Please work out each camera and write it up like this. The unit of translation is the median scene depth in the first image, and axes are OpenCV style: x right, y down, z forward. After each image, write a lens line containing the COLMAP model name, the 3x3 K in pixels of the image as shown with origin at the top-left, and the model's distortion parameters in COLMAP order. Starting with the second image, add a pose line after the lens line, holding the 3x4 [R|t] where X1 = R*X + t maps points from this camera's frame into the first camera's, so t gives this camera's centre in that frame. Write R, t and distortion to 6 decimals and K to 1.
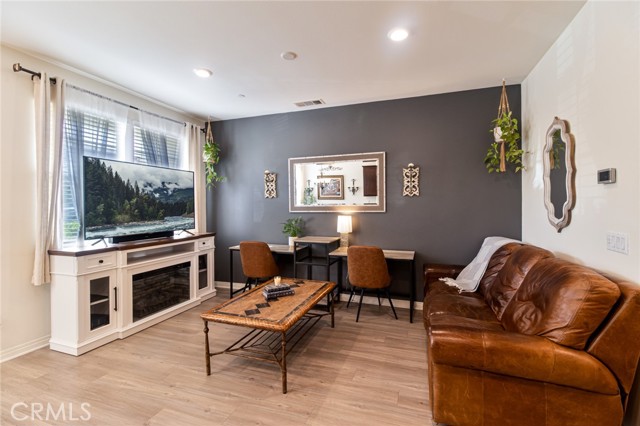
lens RADIAL K [[295.1, 0, 320.9], [0, 295.1, 208.3], [0, 0, 1]] dist [0.000819, -0.005365]
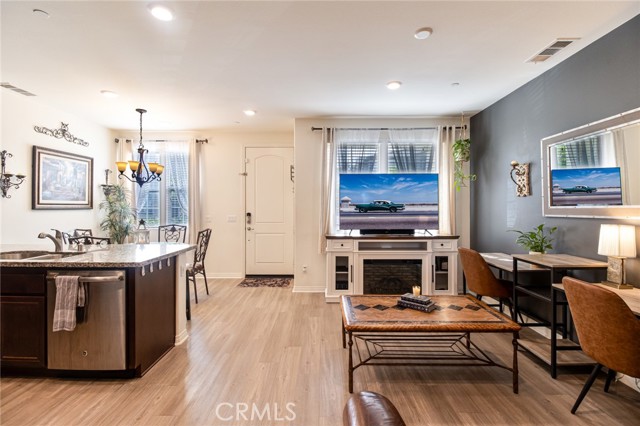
lens RADIAL K [[295.1, 0, 315.9], [0, 295.1, 206.0], [0, 0, 1]] dist [0.000819, -0.005365]
pose [[0.304714, -0.000946, -0.952443, 0.450701], [-0.007166, 0.999969, -0.003286, -0.005167], [0.952417, 0.007827, 0.304698, 0.319900]]
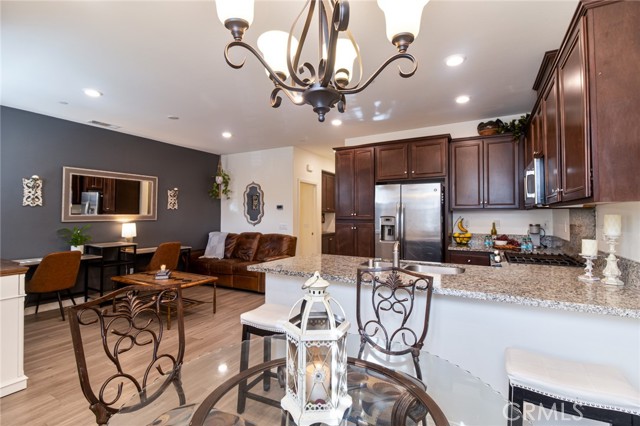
lens RADIAL K [[295.1, 0, 320.0], [0, 295.1, 211.7], [0, 0, 1]] dist [0.000819, -0.005365]
pose [[0.151087, 0.027016, 0.988151, -1.085224], [0.016446, 0.999419, -0.029839, 0.026373], [-0.988384, 0.020759, 0.150555, 0.022333]]
